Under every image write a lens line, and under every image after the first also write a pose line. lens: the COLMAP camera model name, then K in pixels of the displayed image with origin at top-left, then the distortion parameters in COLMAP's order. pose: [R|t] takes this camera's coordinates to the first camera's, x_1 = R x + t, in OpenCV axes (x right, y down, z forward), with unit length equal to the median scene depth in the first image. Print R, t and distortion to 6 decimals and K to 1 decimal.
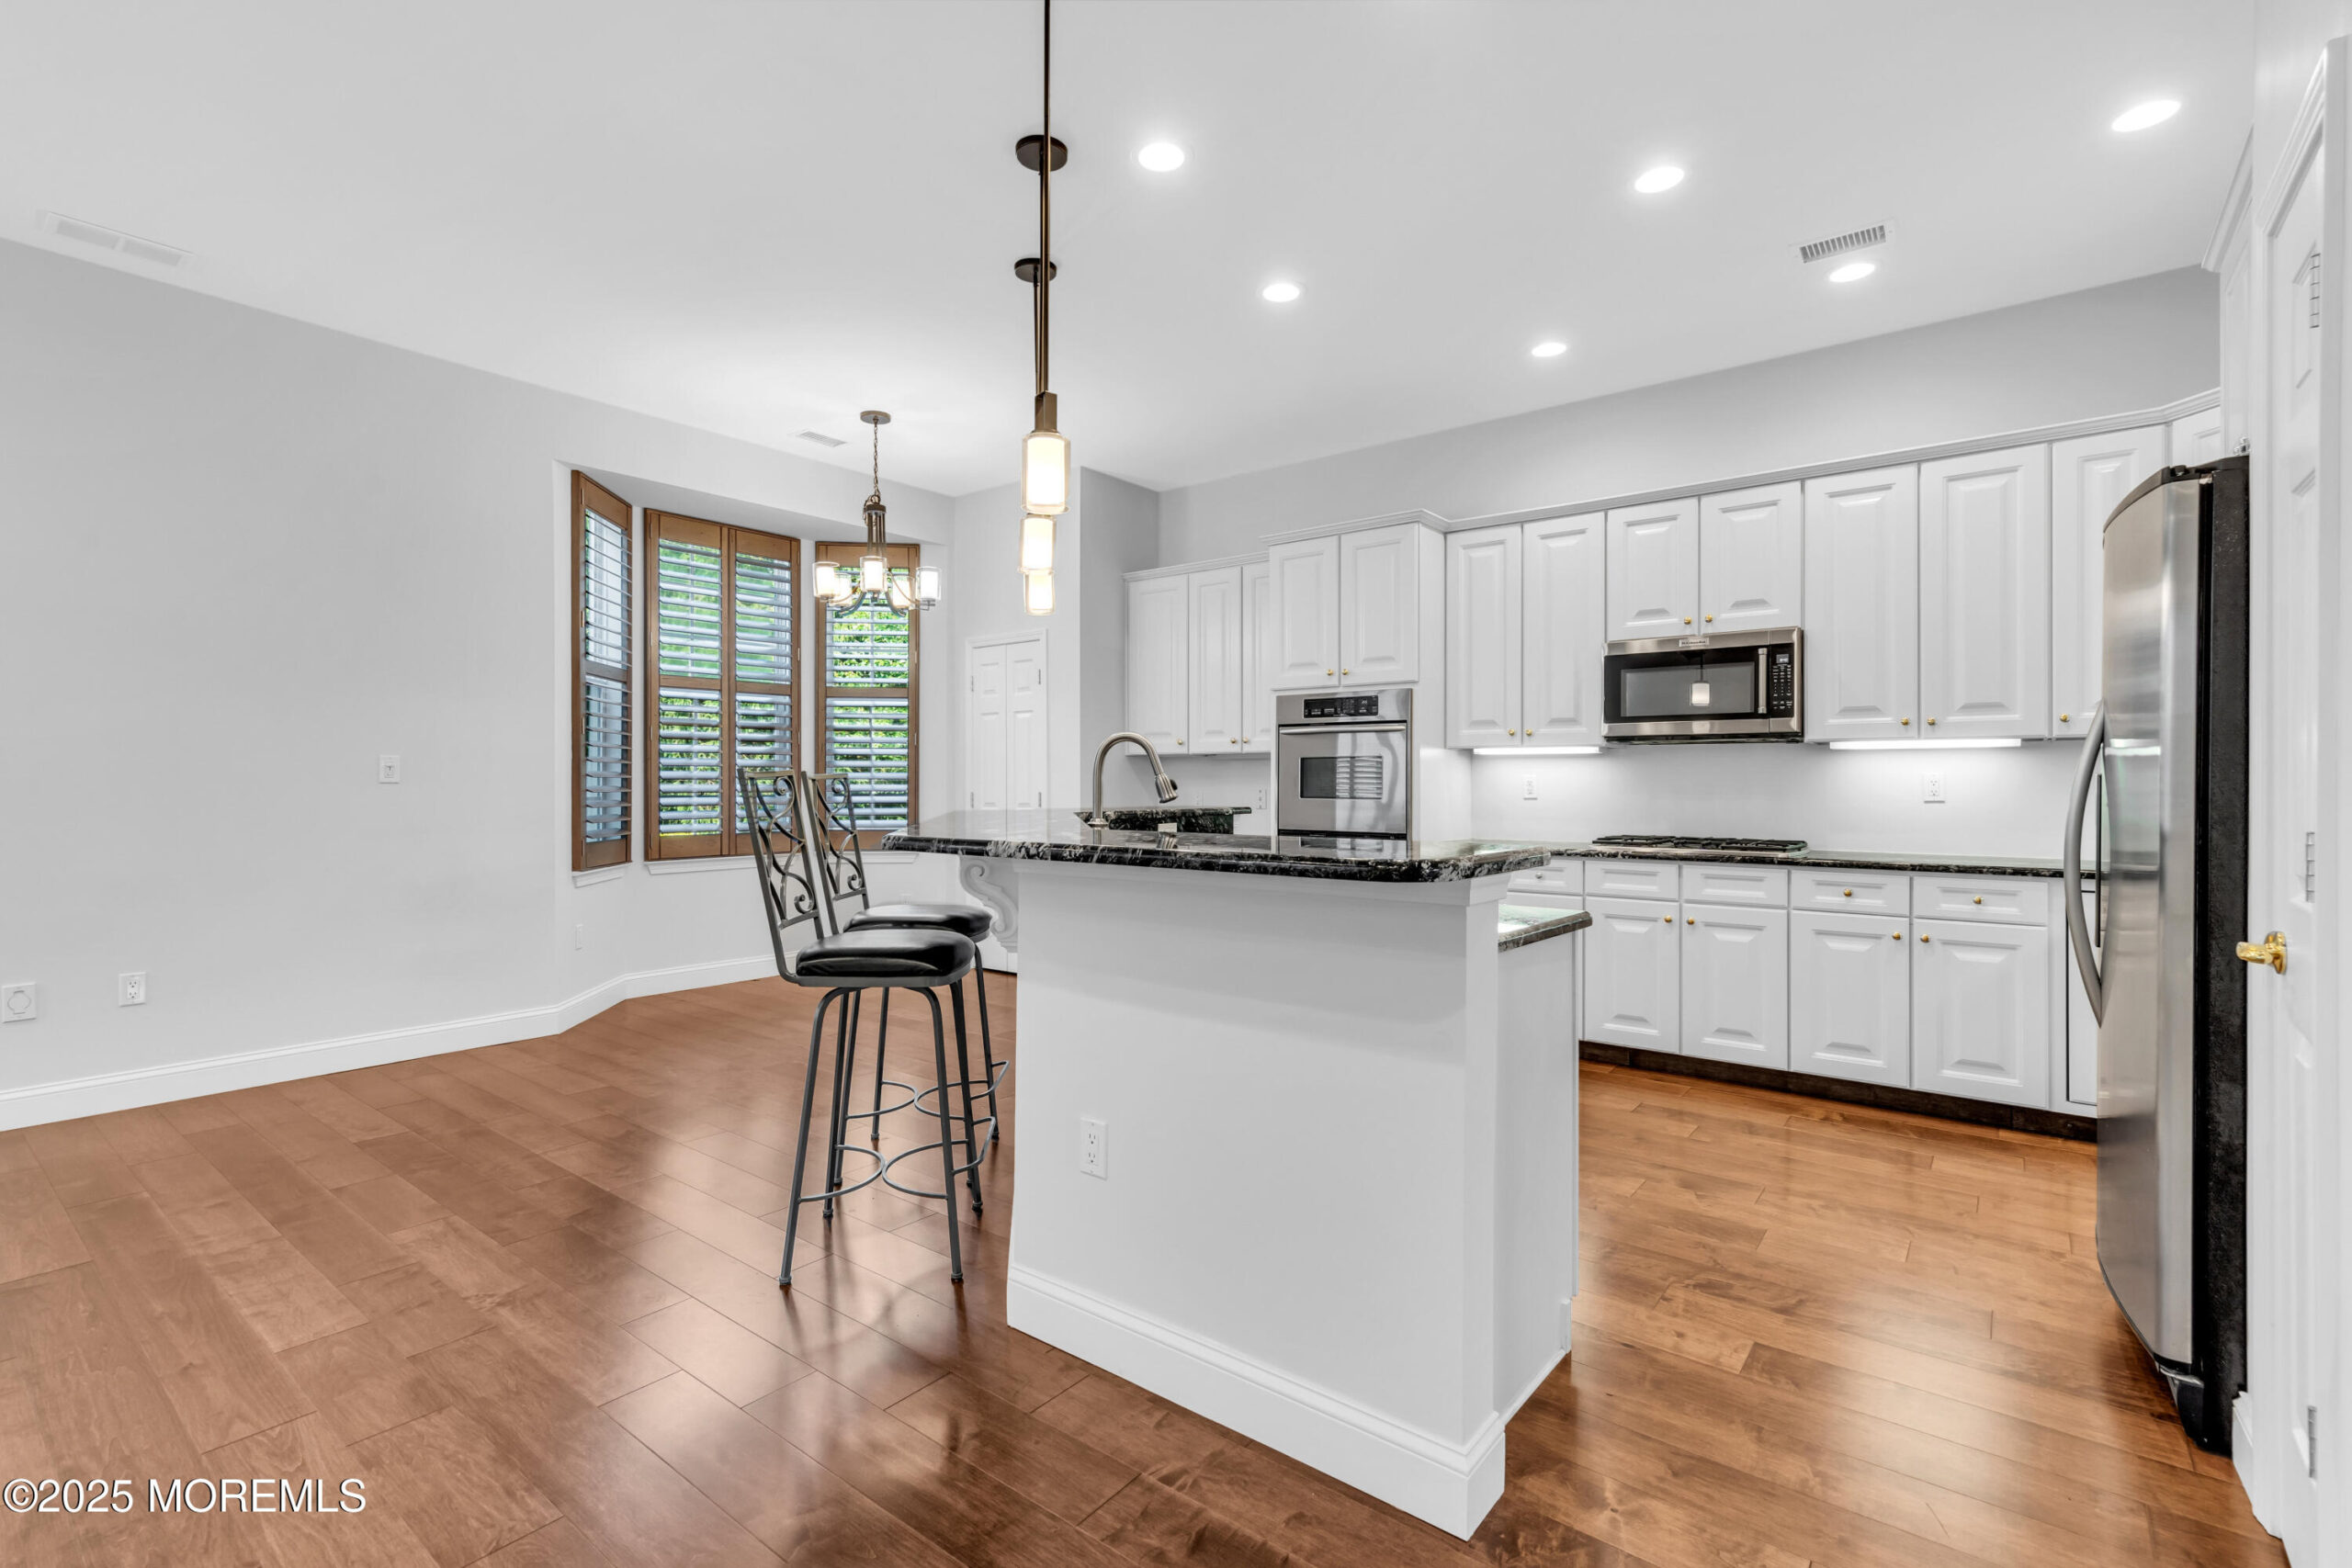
lens RADIAL K [[1069.0, 0, 1170.7], [0, 1069.0, 779.8], [0, 0, 1]] dist [0.002342, 0.001692]
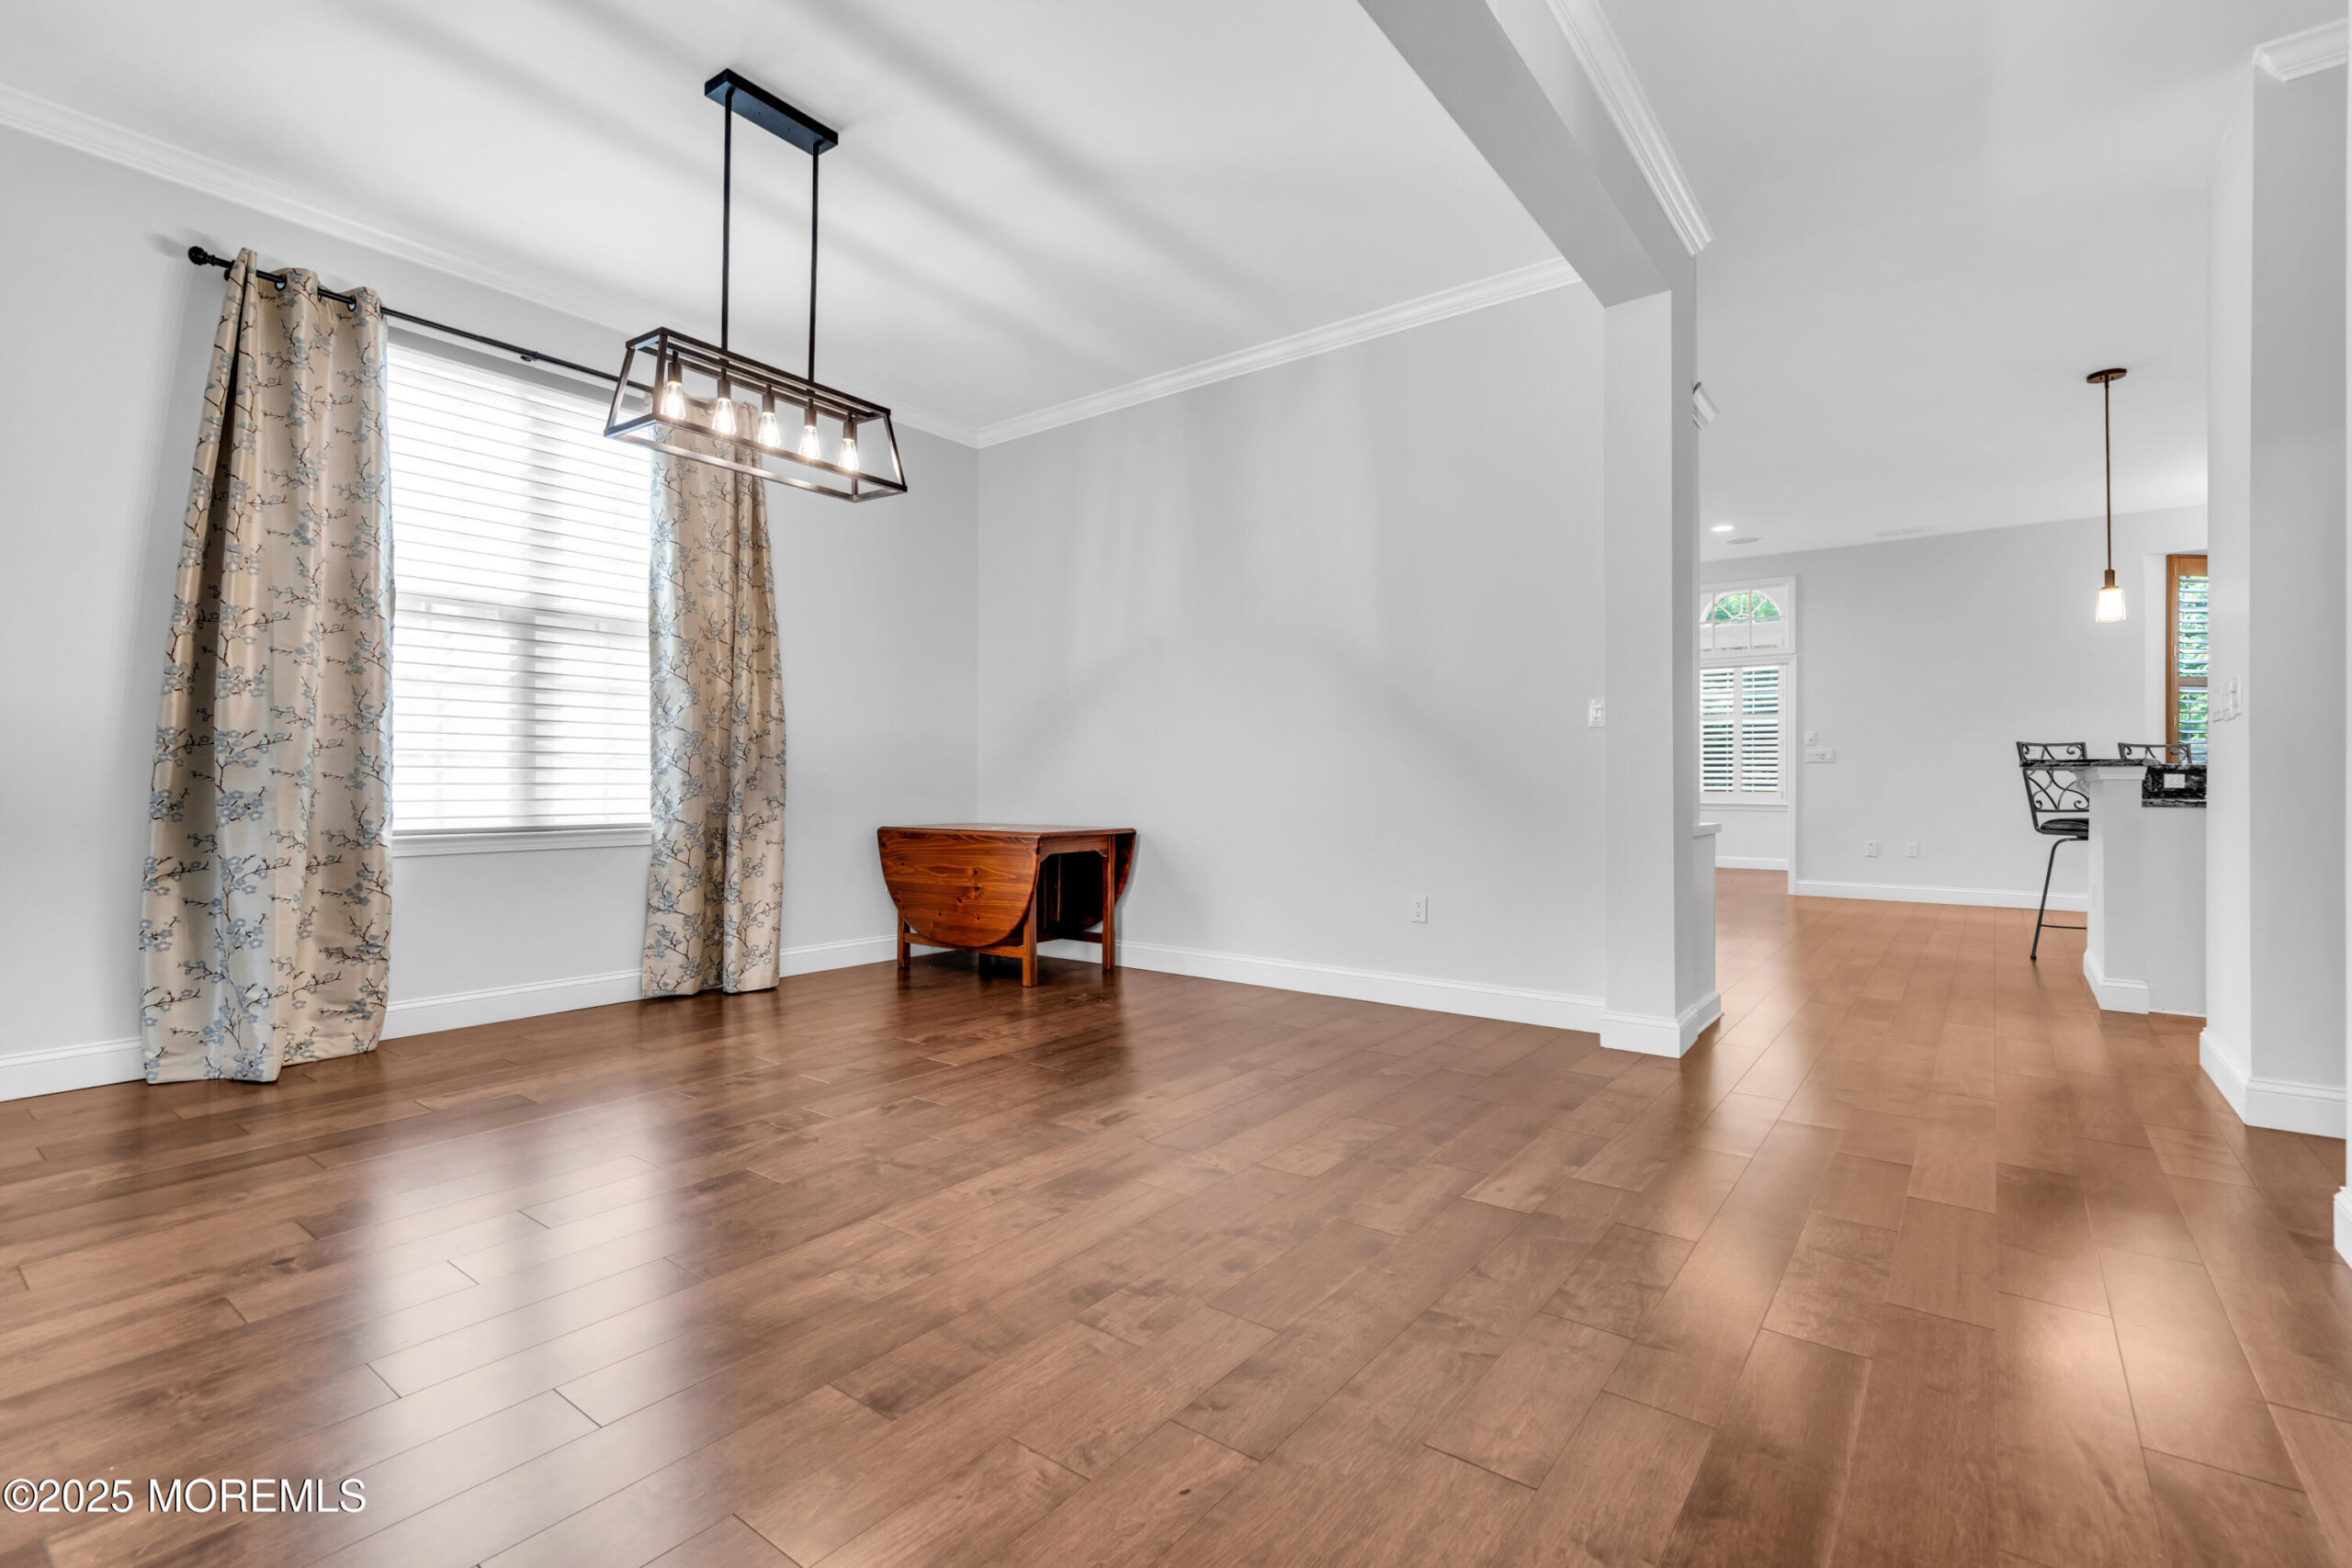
lens RADIAL K [[1069.0, 0, 1176.7], [0, 1069.0, 779.7], [0, 0, 1]] dist [0.002342, 0.001692]
pose [[0.018639, -0.005959, -0.999809, 0.997648], [0.002049, 0.999980, -0.005922, 0.042983], [0.999824, -0.001938, 0.018650, -0.475705]]
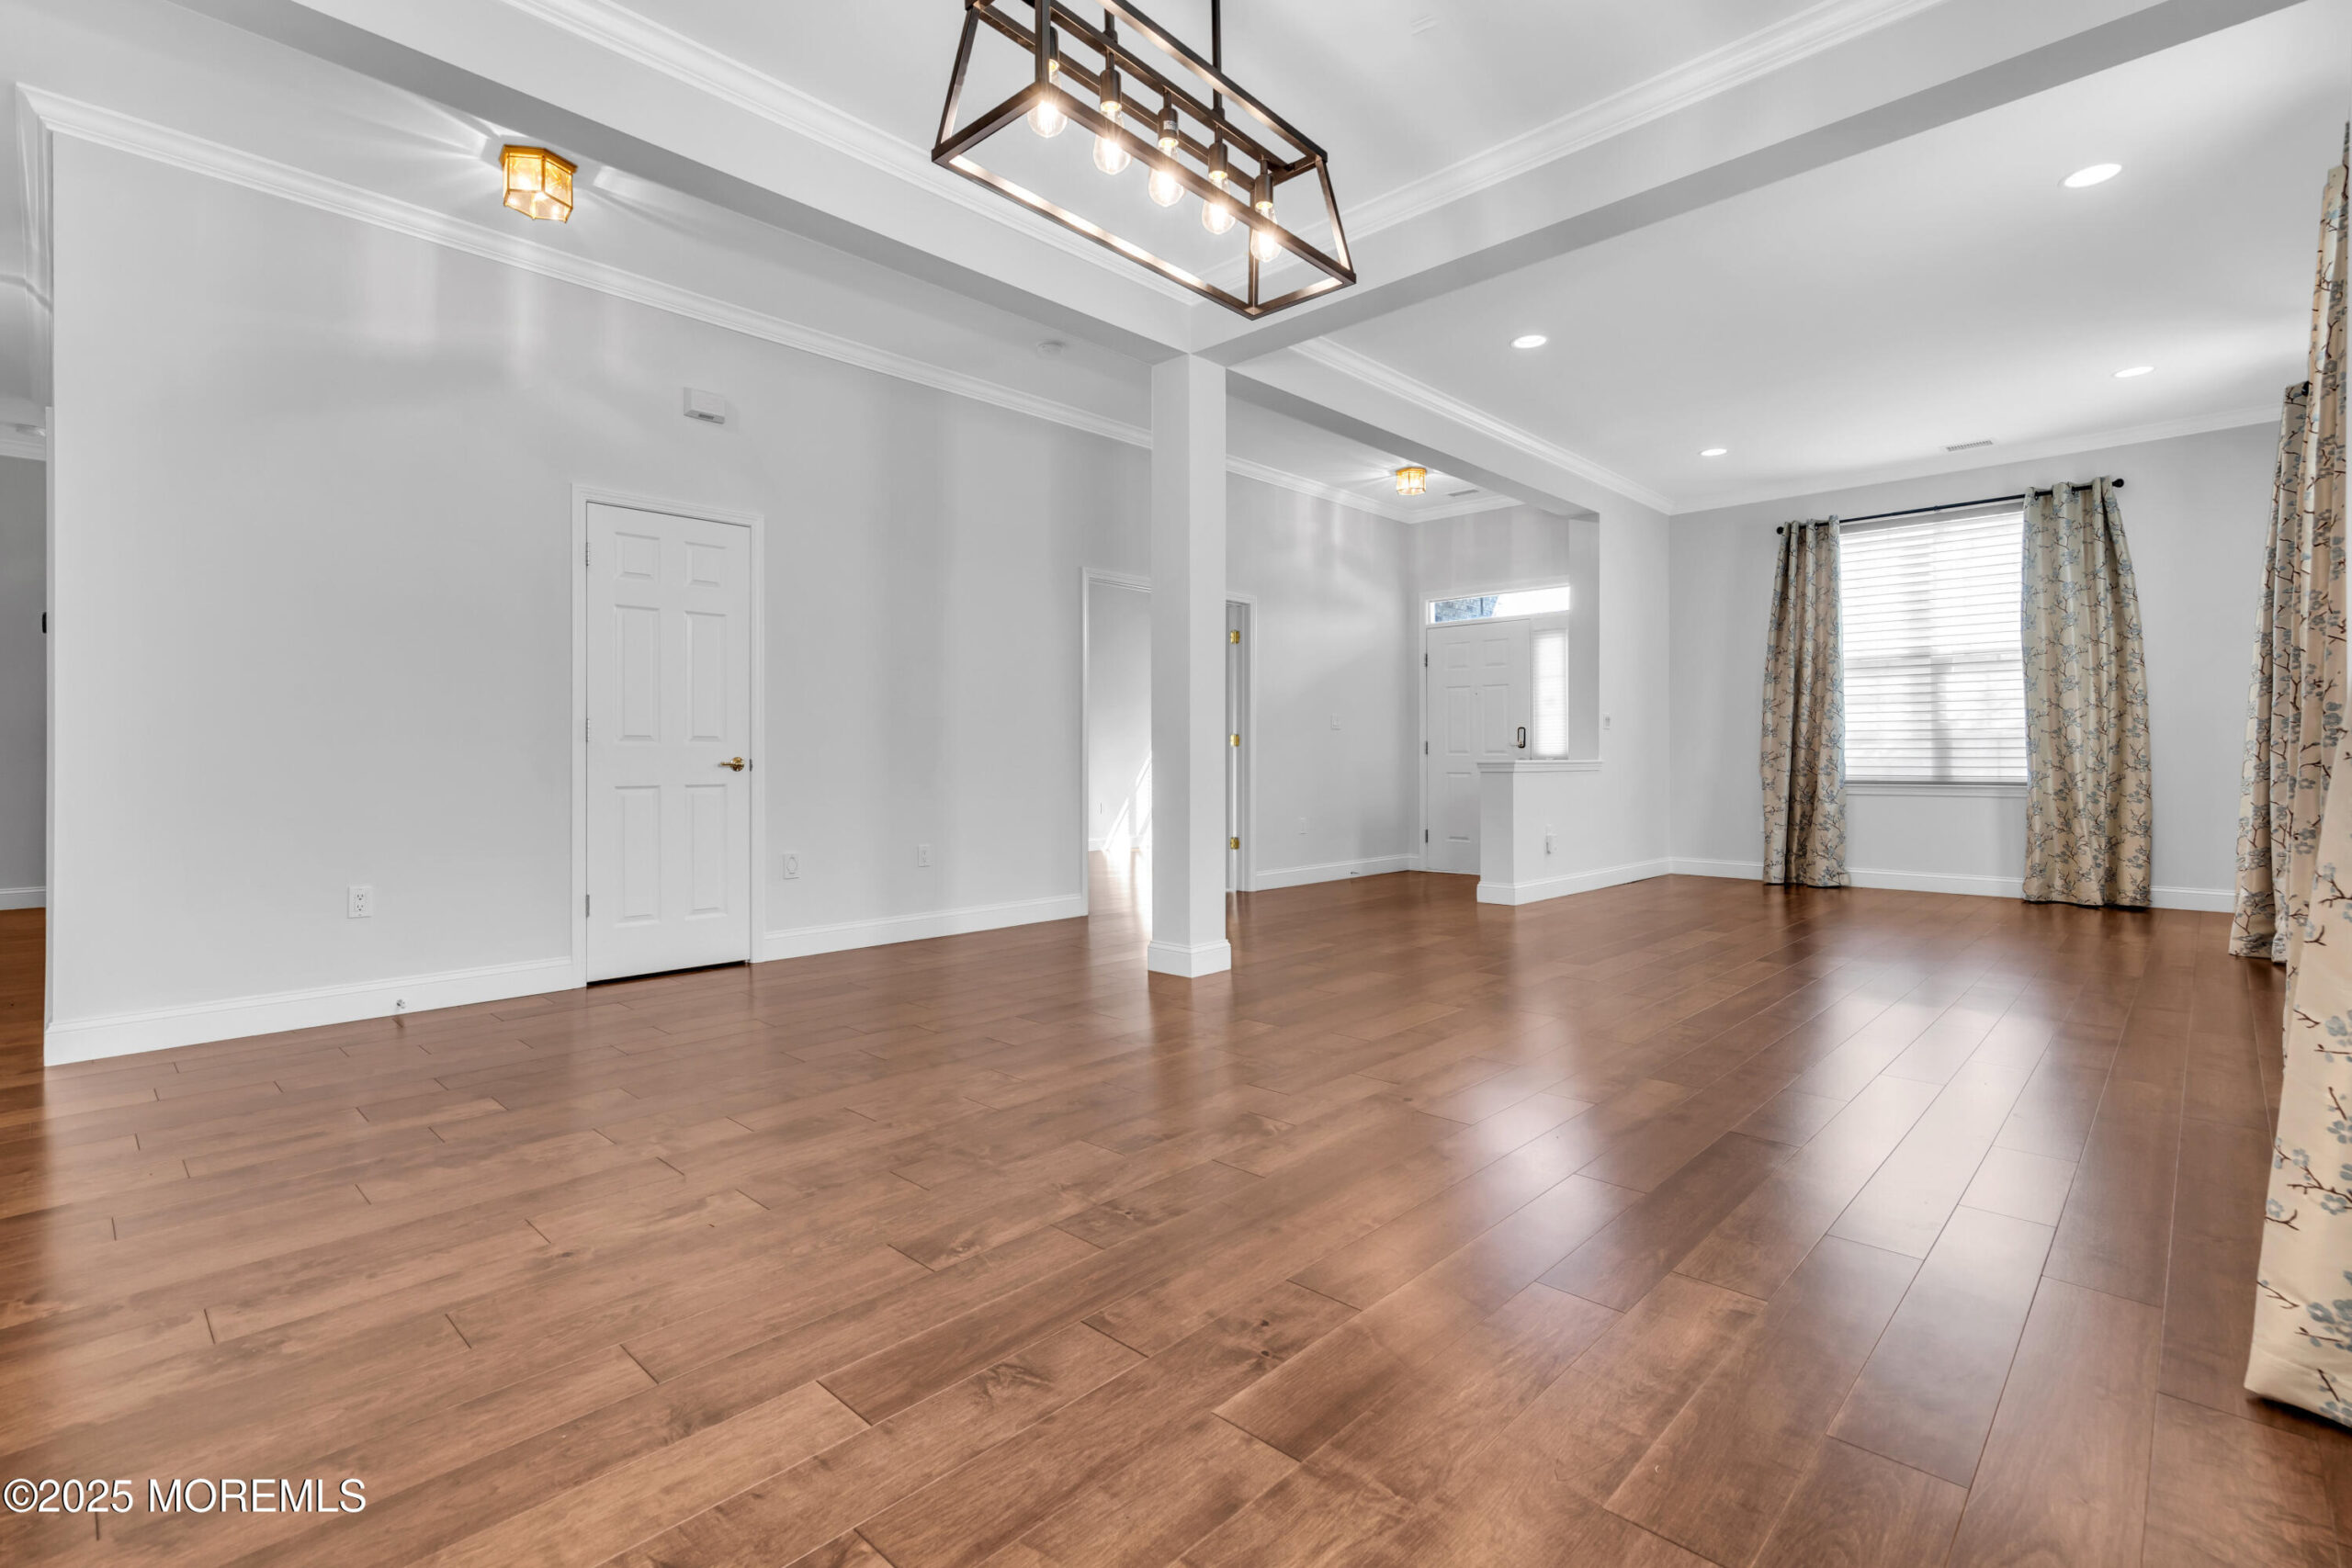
lens RADIAL K [[1069.0, 0, 1157.4], [0, 1069.0, 752.5], [0, 0, 1]] dist [0.002342, 0.001692]
pose [[0.103345, -0.000357, 0.994646, -0.056547], [0.000657, 1.000000, 0.000291, 0.039600], [-0.994645, 0.000623, 0.103345, -0.751779]]
